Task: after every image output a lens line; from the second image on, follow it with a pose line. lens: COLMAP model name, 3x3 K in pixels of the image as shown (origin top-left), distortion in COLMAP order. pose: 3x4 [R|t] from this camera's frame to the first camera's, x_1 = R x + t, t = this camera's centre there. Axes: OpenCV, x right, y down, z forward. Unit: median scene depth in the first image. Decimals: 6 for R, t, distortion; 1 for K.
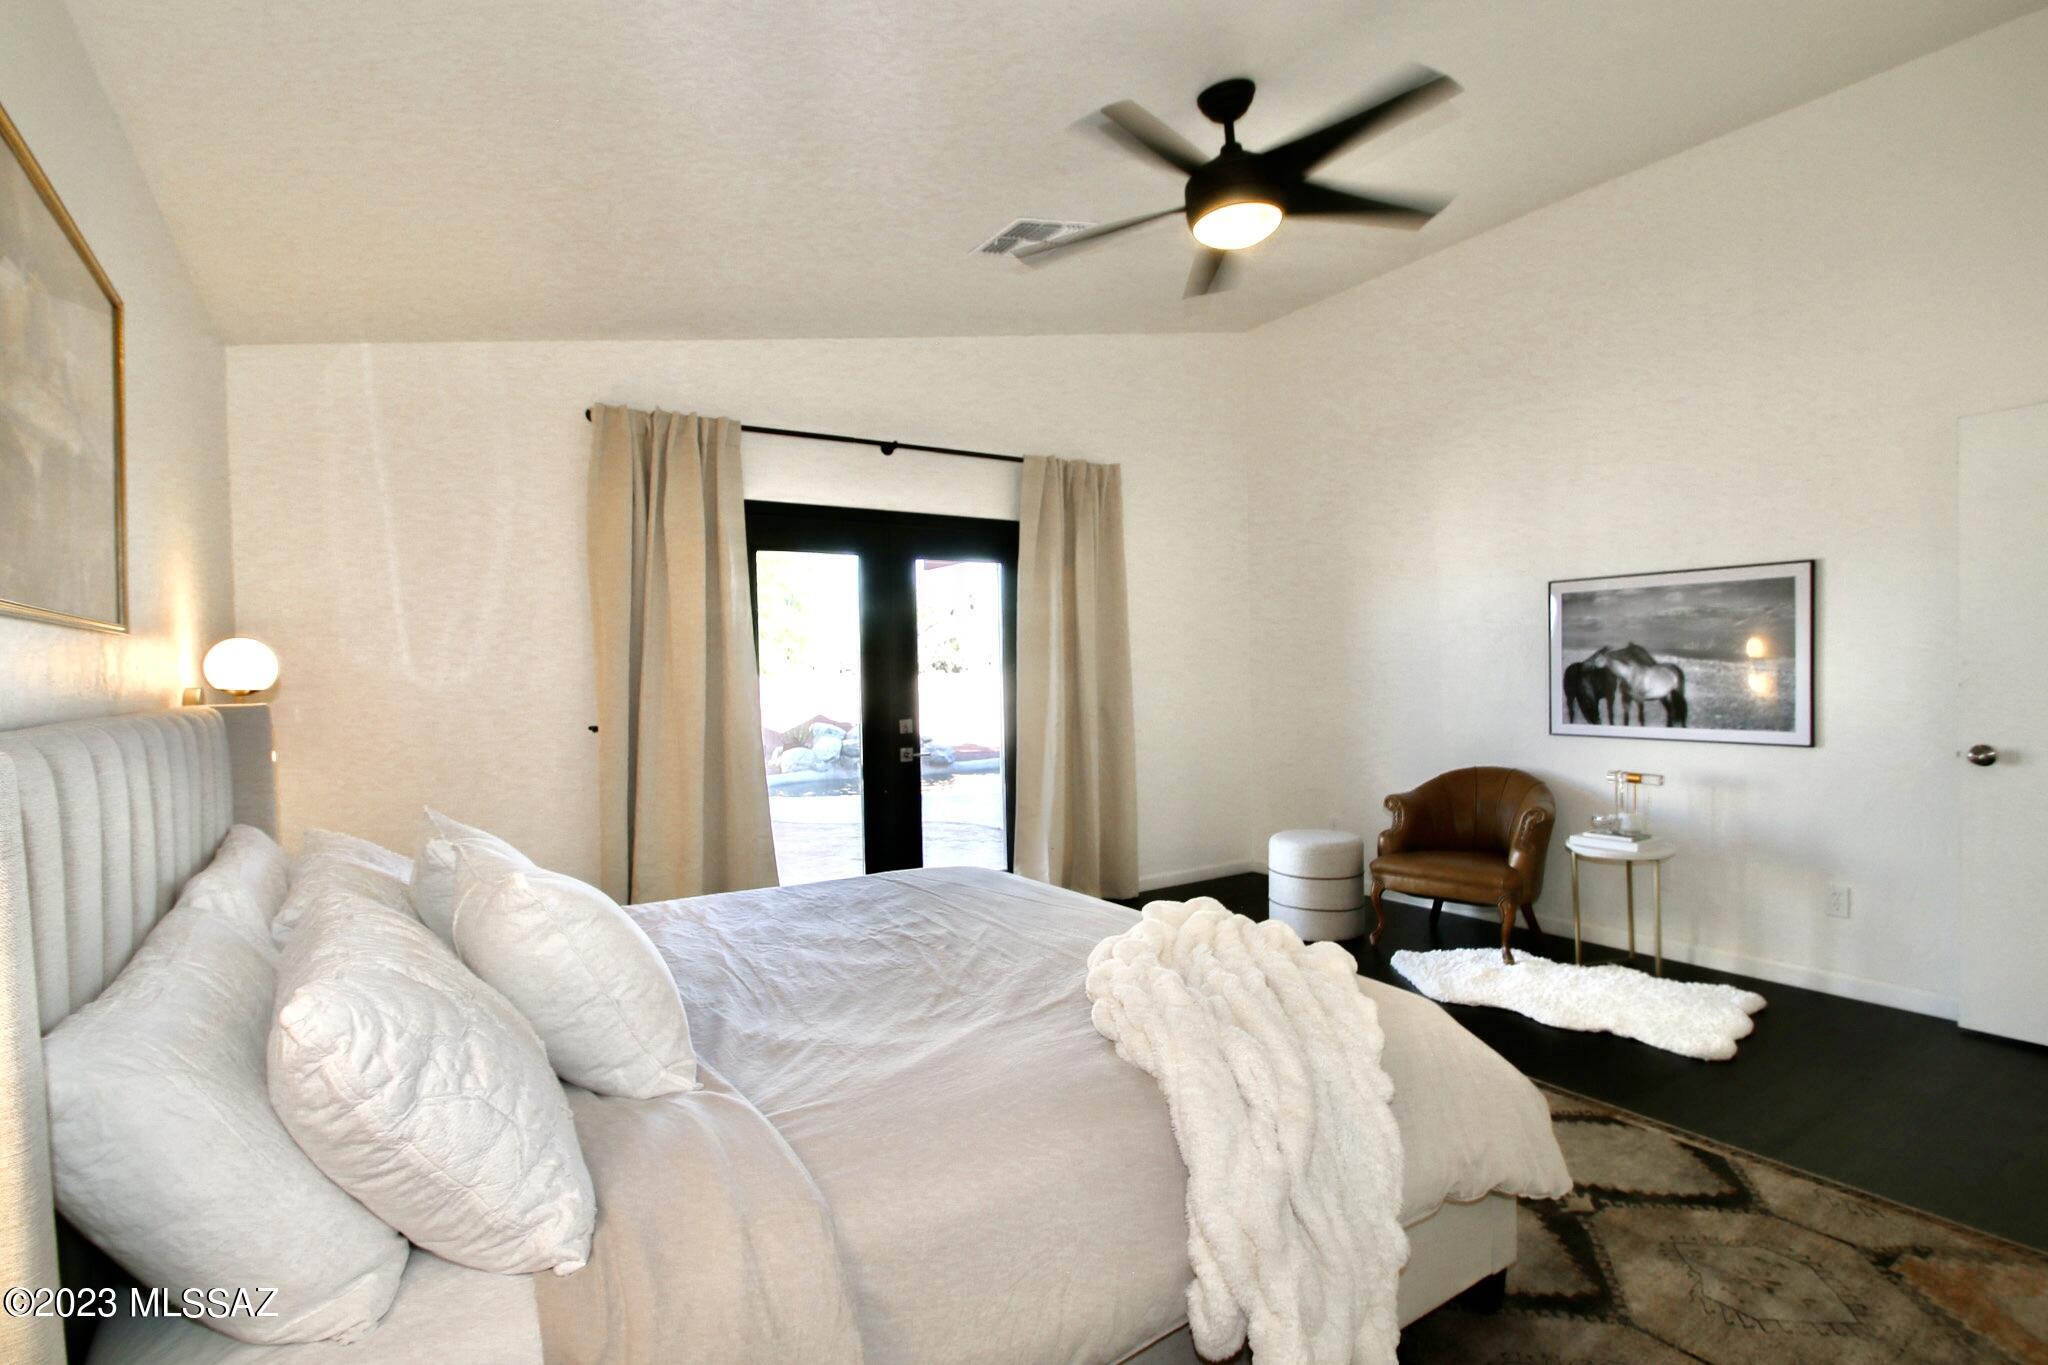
lens RADIAL K [[1020.1, 0, 1063.4], [0, 1020.1, 684.7], [0, 0, 1]] dist [0.002345, -0.000389]
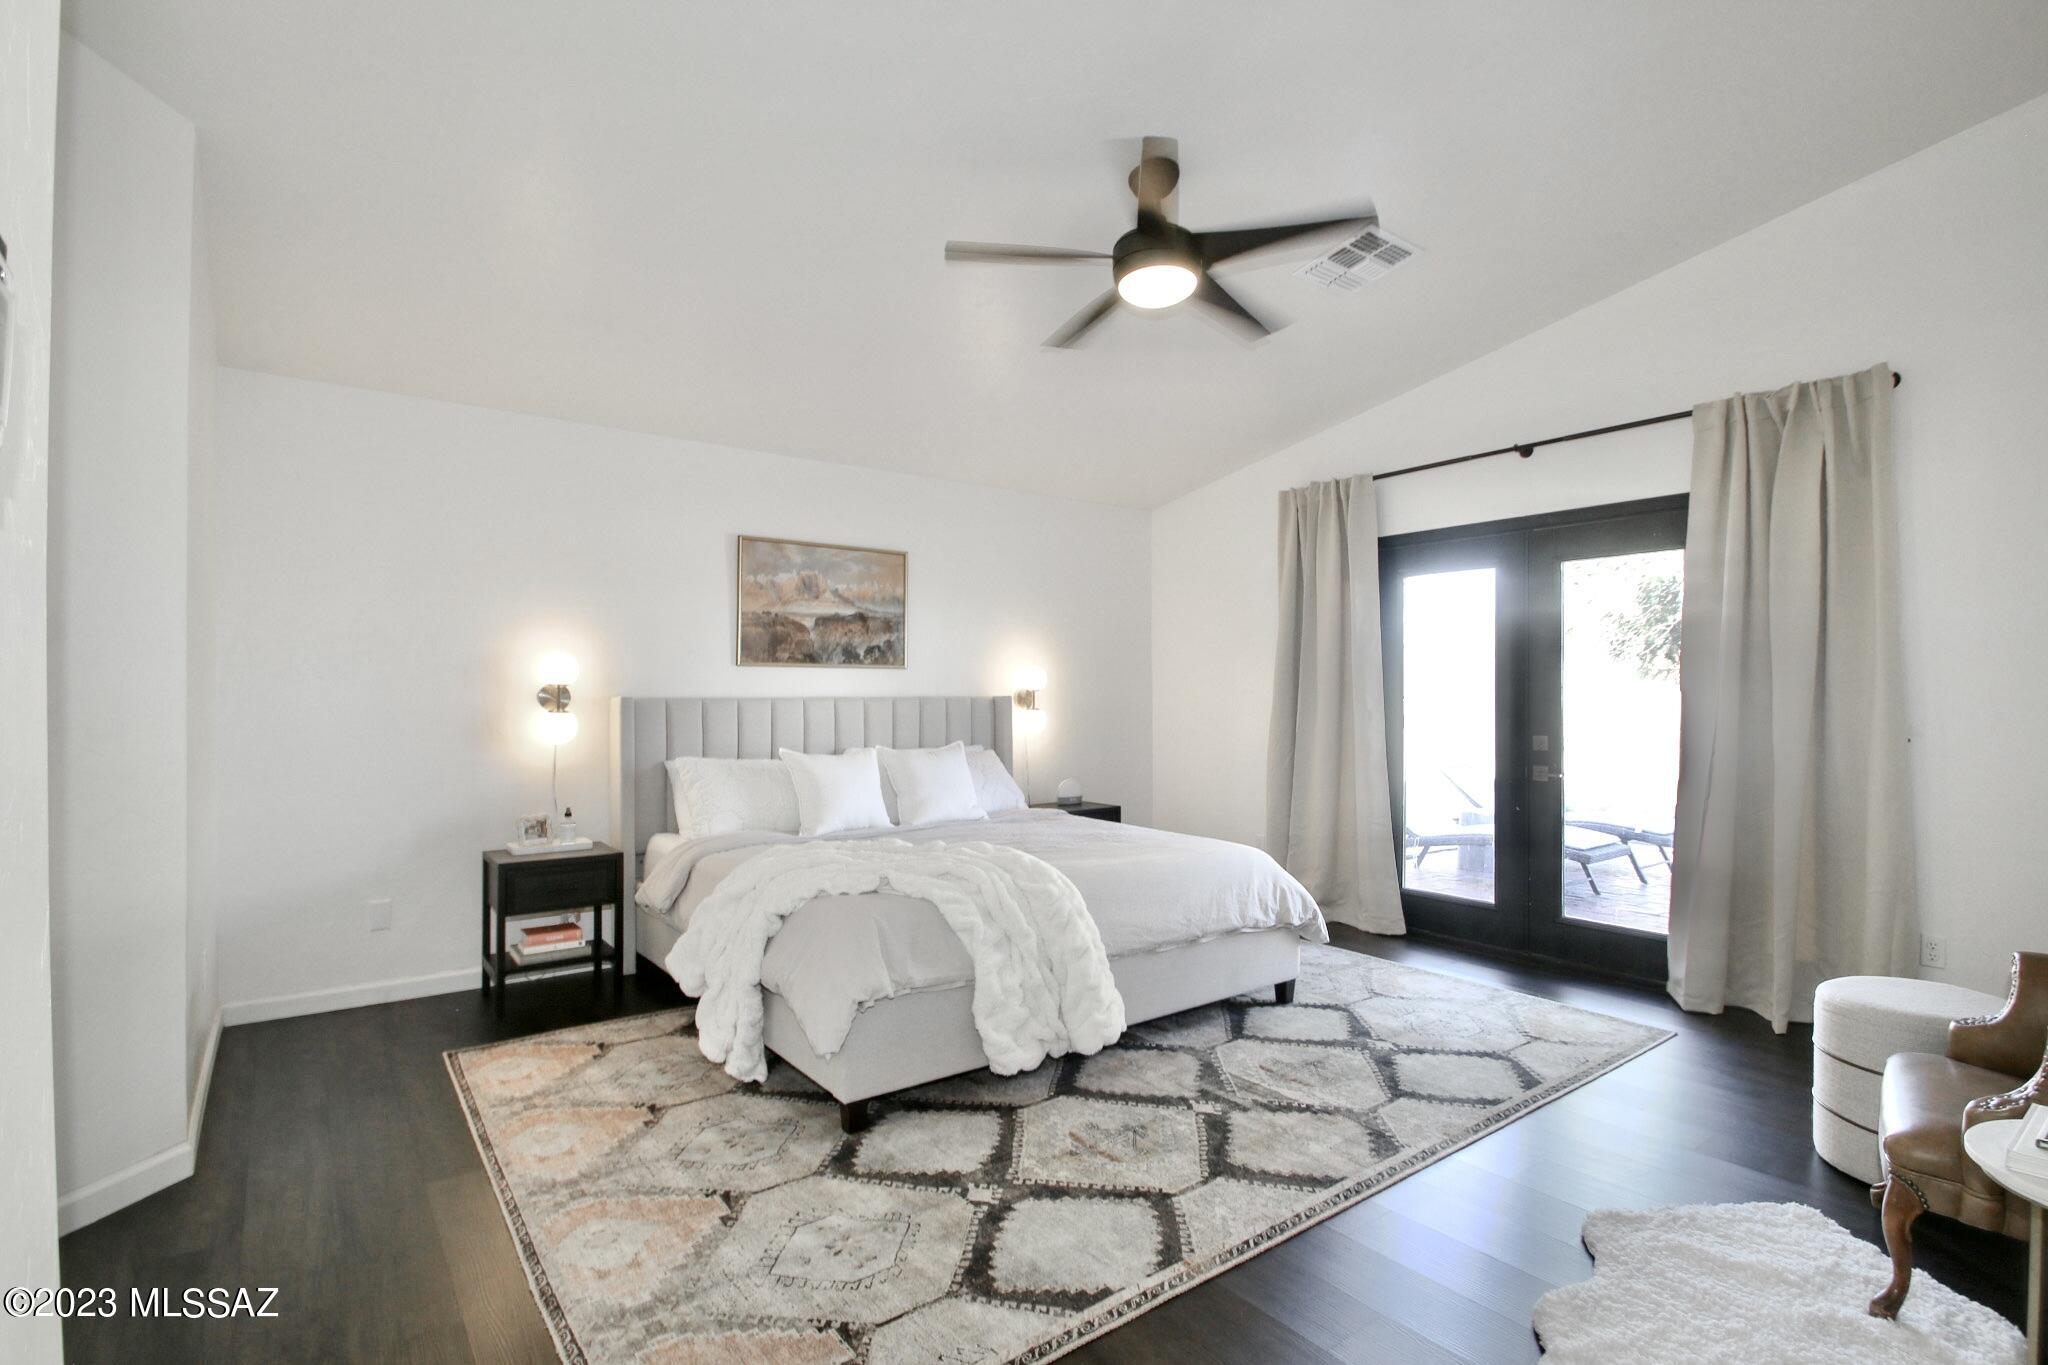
lens RADIAL K [[1020.1, 0, 1063.4], [0, 1020.1, 684.7], [0, 0, 1]] dist [0.002345, -0.000389]
pose [[0.032546, 0.015911, -0.999344, 0.929855], [-0.010816, 0.999820, 0.015566, -0.022269], [0.999412, 0.010302, 0.032712, 0.624266]]
